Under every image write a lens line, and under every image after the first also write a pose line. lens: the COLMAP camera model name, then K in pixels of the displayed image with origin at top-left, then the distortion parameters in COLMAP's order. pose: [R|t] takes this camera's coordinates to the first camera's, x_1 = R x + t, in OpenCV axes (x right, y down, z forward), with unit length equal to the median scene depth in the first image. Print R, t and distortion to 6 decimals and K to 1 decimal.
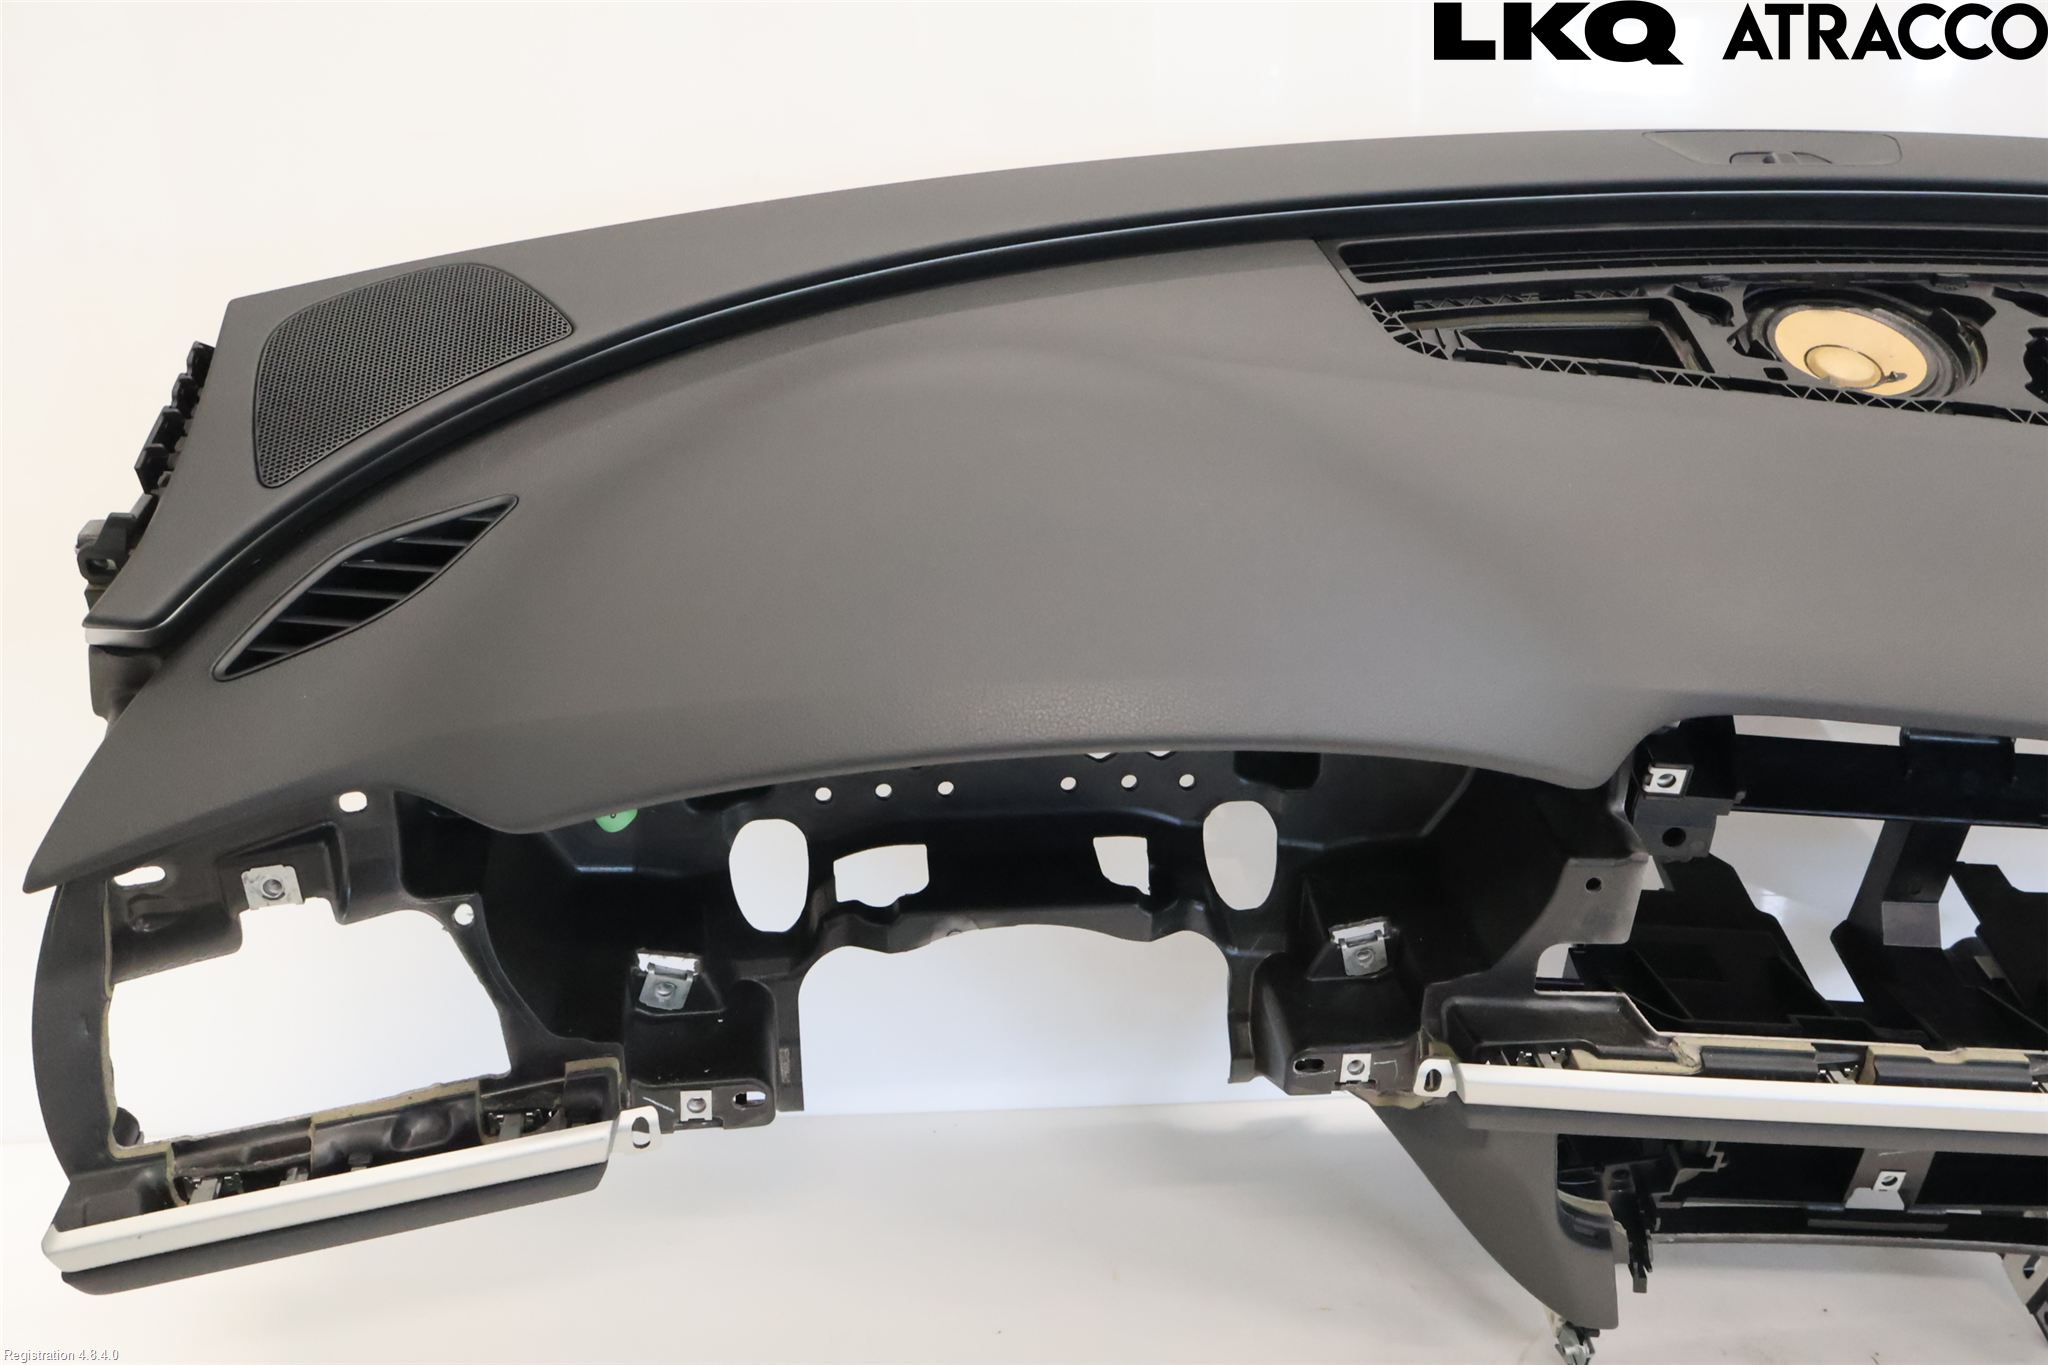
lens RADIAL K [[2201.6, 0, 1024.0], [0, 2201.6, 682.5], [0, 0, 1]] dist [0.015415, -0.021200]
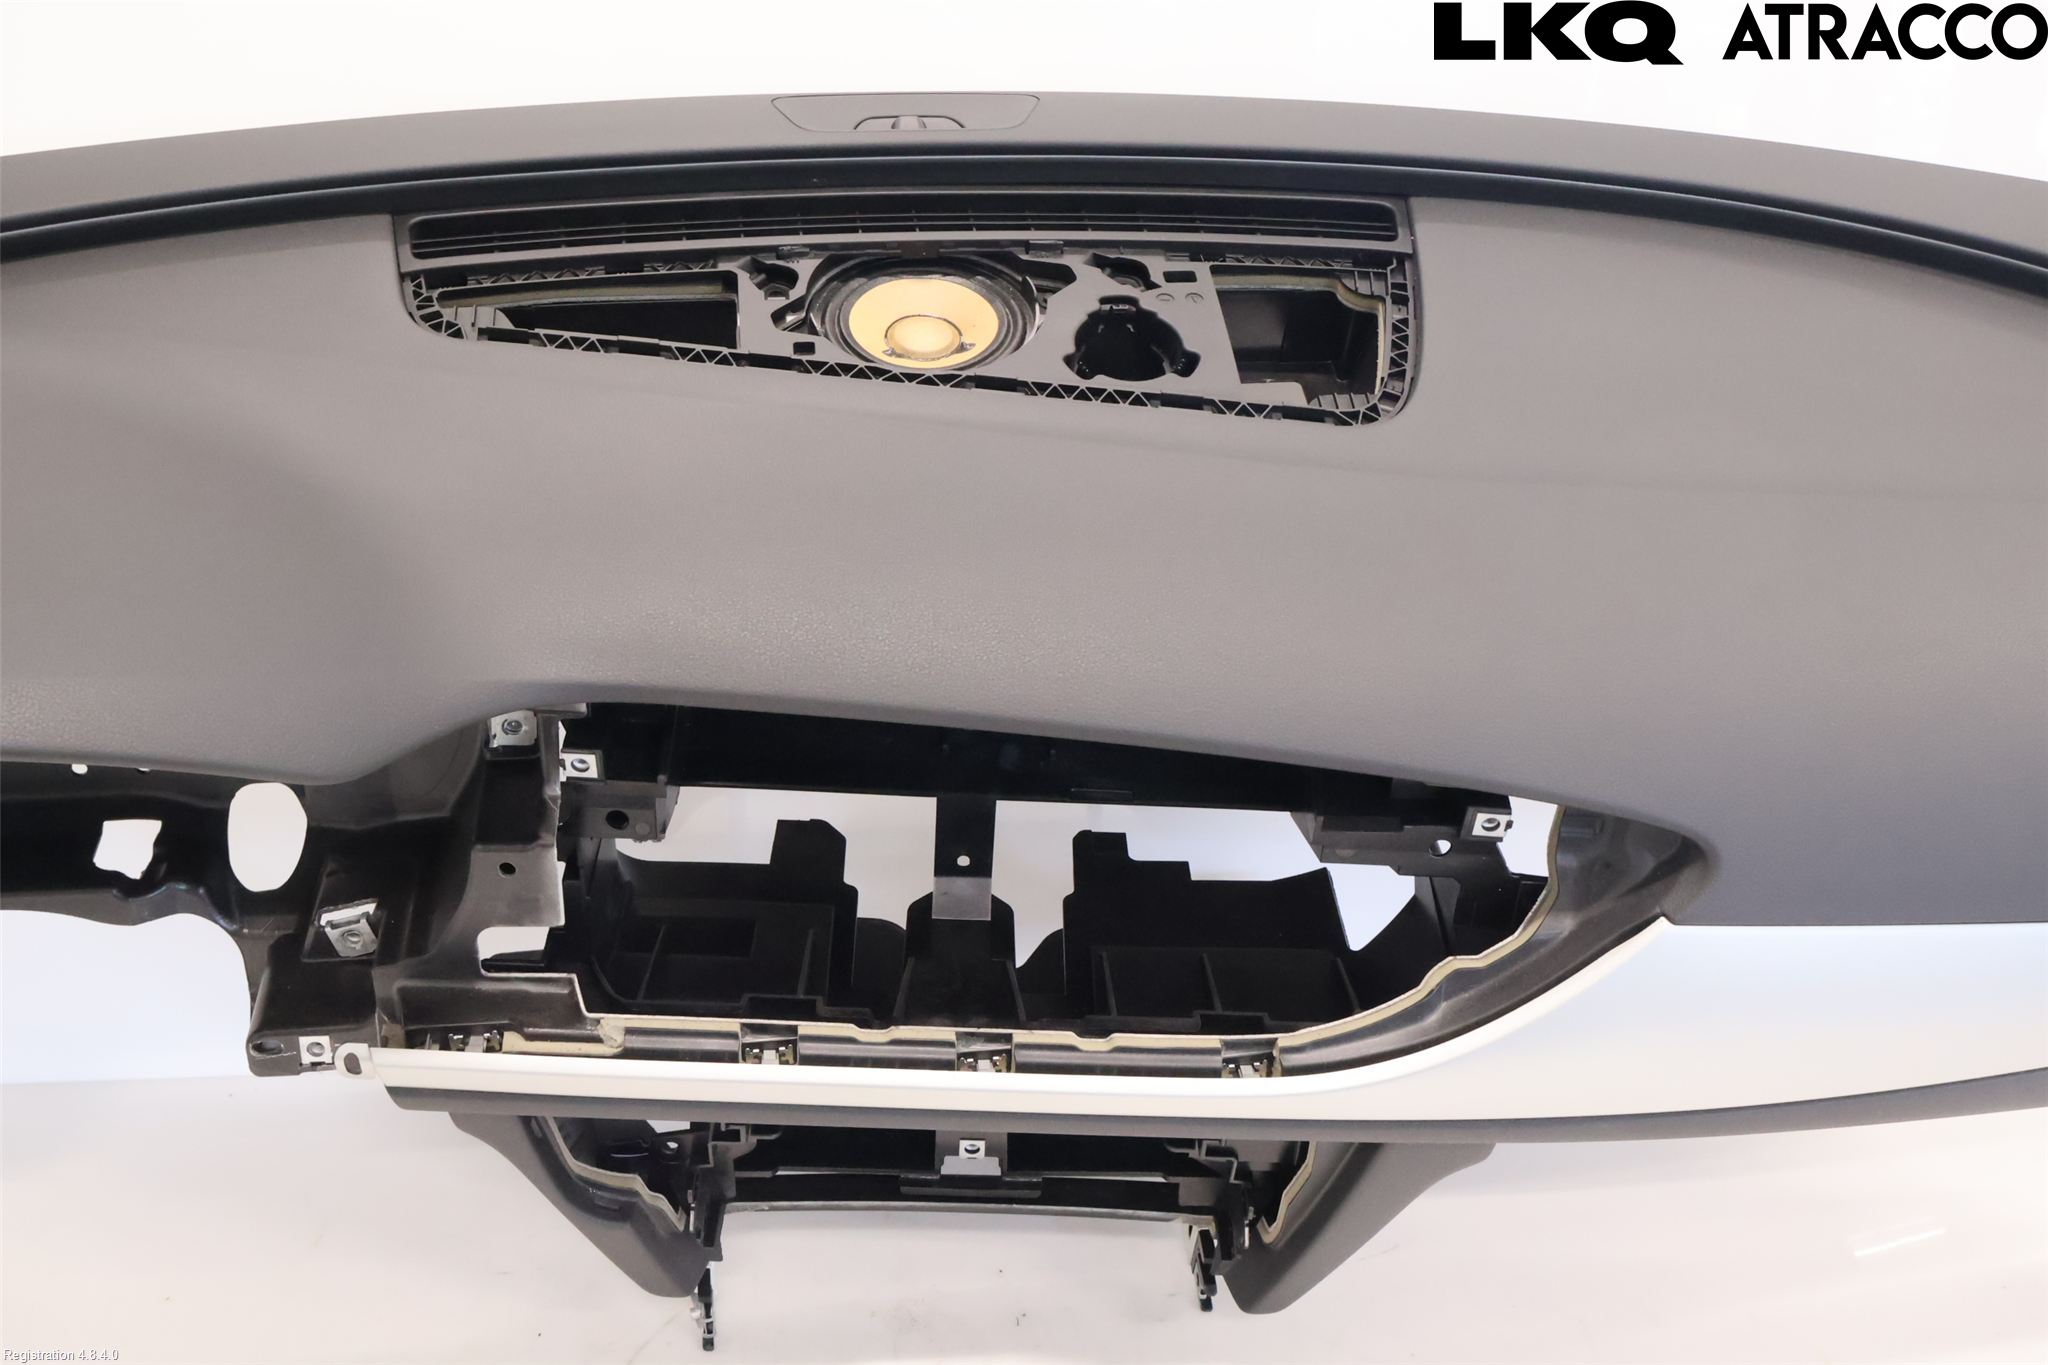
lens RADIAL K [[2201.6, 0, 1024.0], [0, 2201.6, 682.5], [0, 0, 1]] dist [0.015415, -0.021200]
pose [[0.999801, -0.009814, -0.017370, 0.449077], [0.010452, 0.999260, 0.037017, -0.024704], [0.016994, -0.037191, 0.999164, 0.002986]]
